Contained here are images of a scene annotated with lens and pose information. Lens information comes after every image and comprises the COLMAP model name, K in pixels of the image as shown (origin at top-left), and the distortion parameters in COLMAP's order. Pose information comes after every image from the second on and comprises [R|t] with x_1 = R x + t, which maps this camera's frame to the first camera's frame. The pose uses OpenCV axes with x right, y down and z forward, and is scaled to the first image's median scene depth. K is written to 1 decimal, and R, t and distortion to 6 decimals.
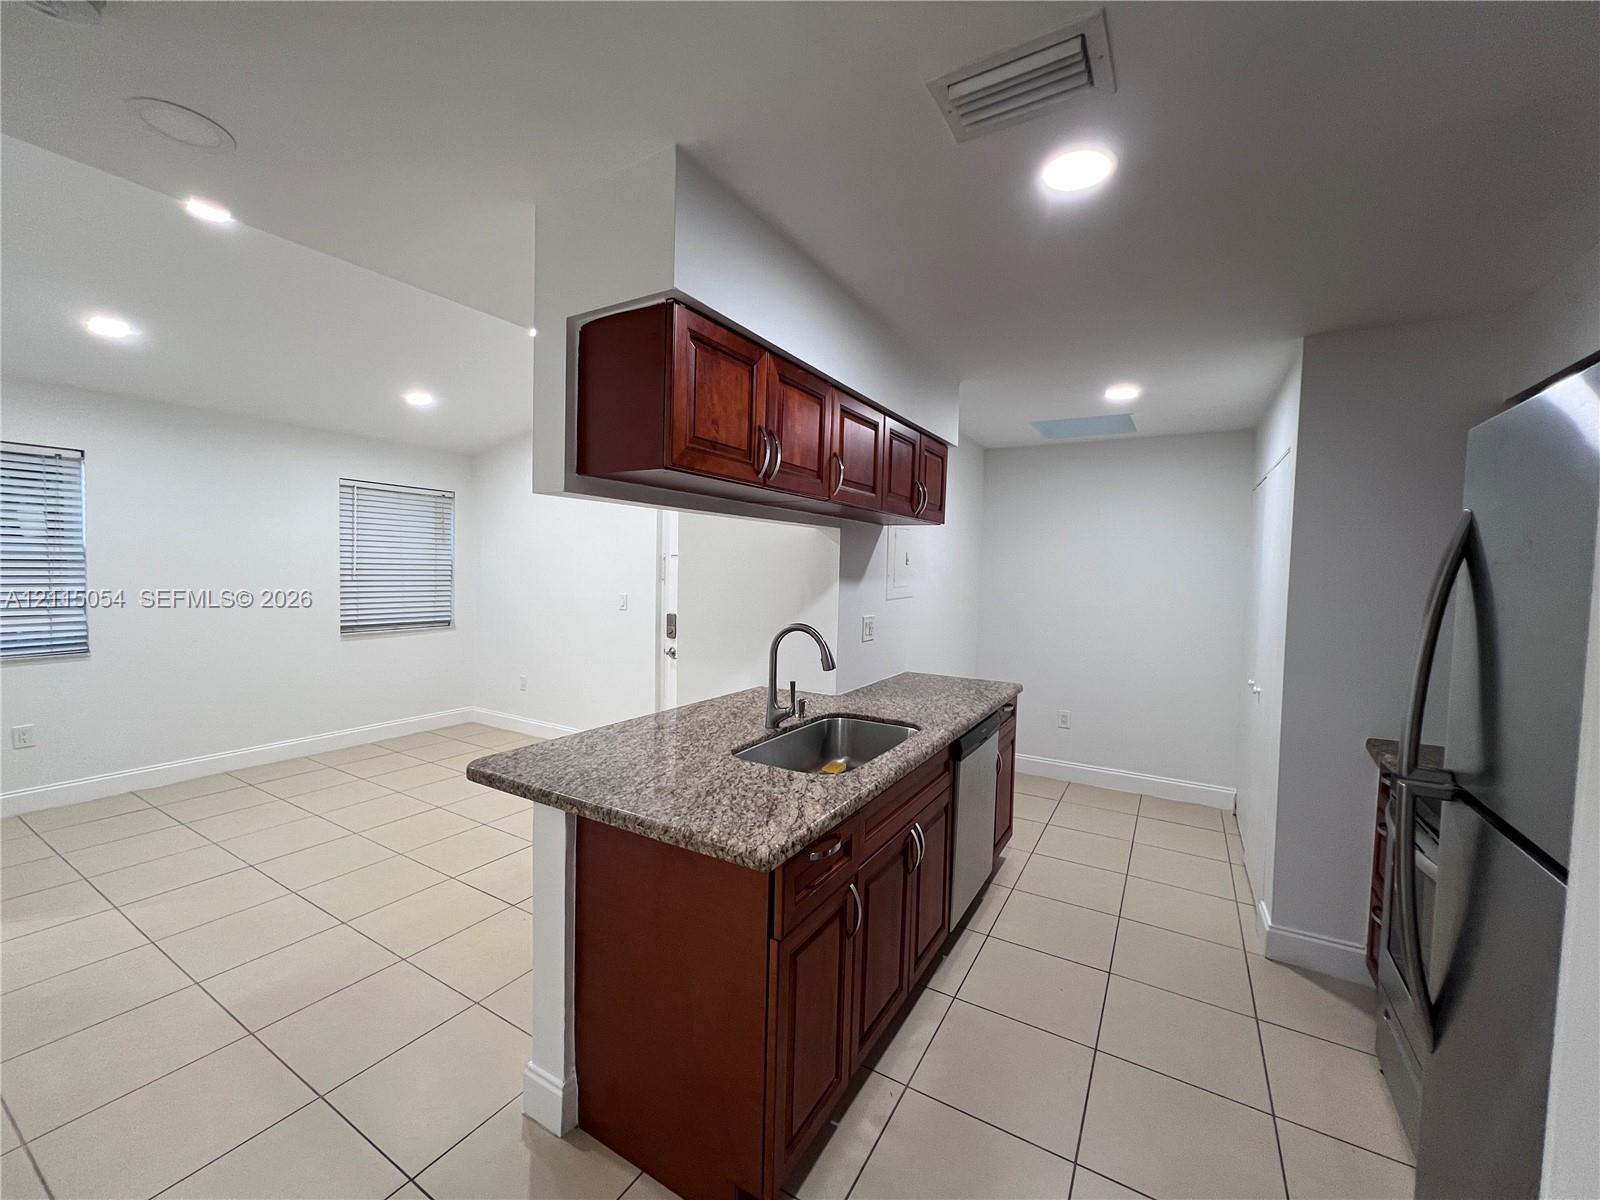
lens RADIAL K [[638.5, 0, 807.5], [0, 638.5, 595.4], [0, 0, 1]] dist [-0.002475, 0.001360]
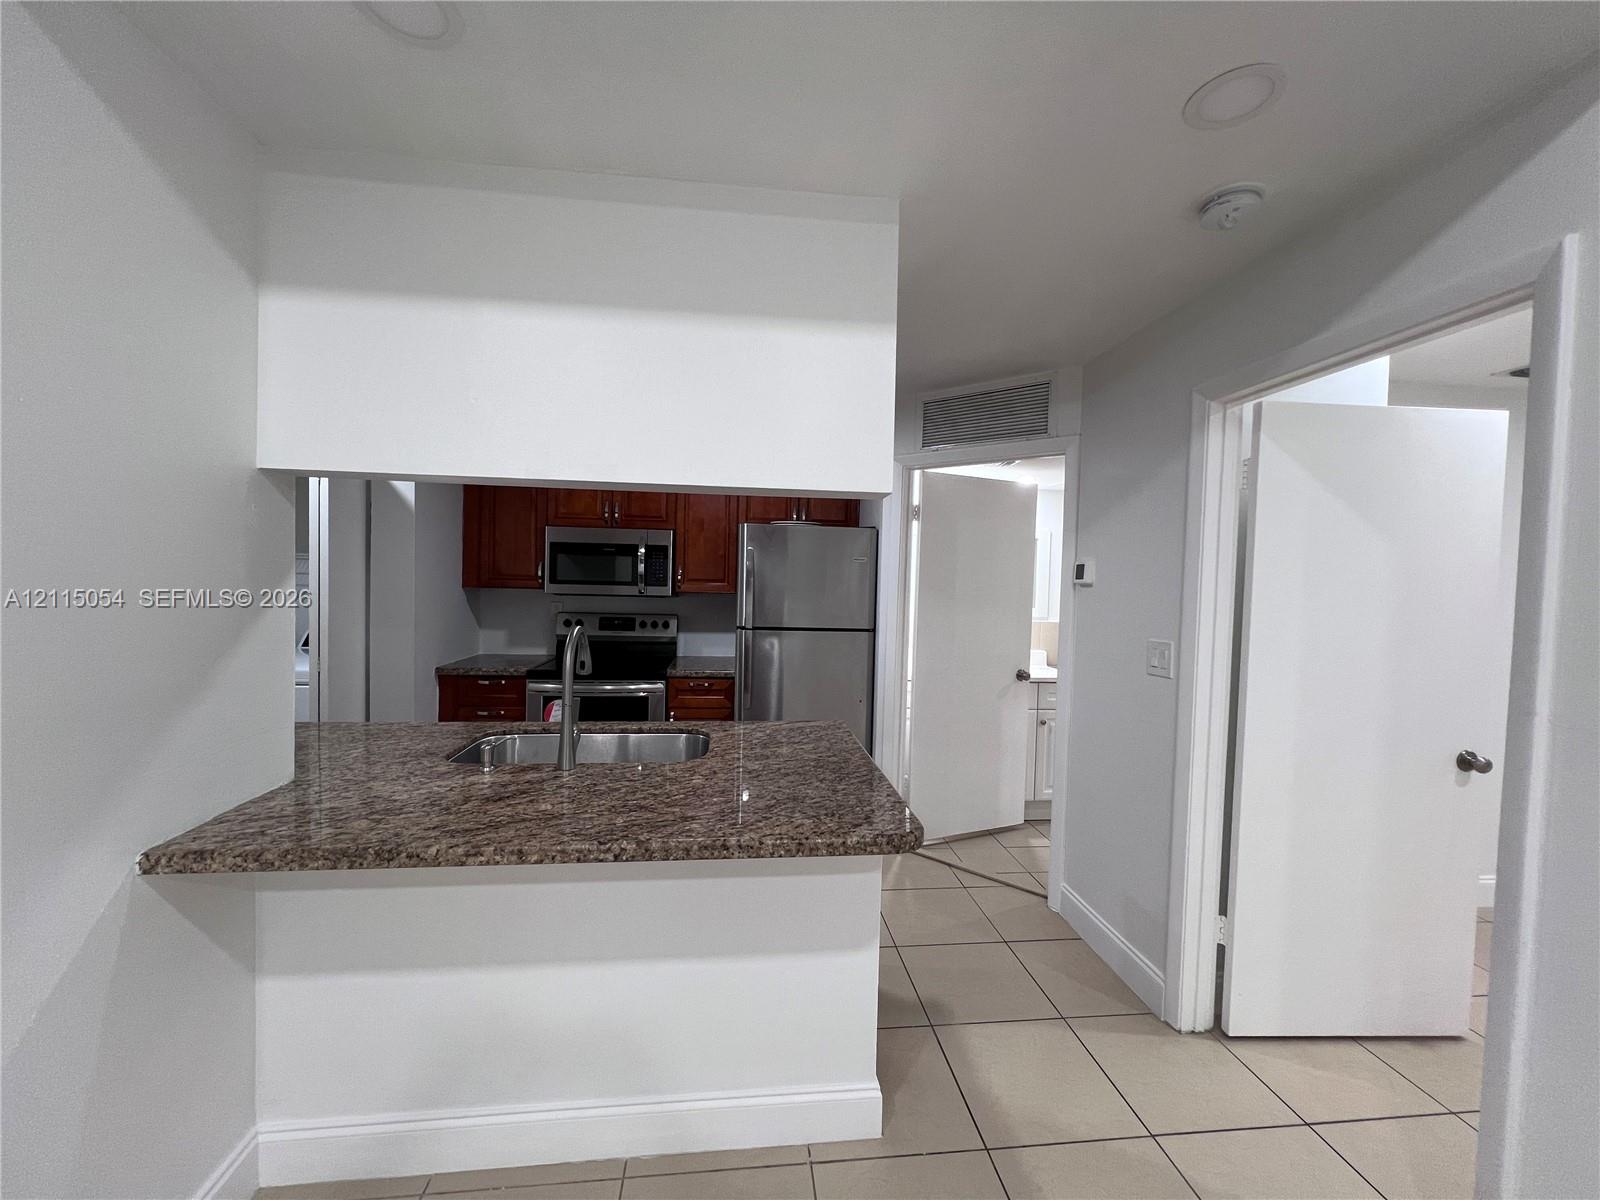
lens RADIAL K [[638.5, 0, 802.7], [0, 638.5, 598.5], [0, 0, 1]] dist [-0.002475, 0.001360]
pose [[-0.593504, -0.066368, 0.802090, -0.986308], [0.002637, 0.996429, 0.084399, -0.069428], [-0.804827, 0.052206, -0.591210, 1.467833]]
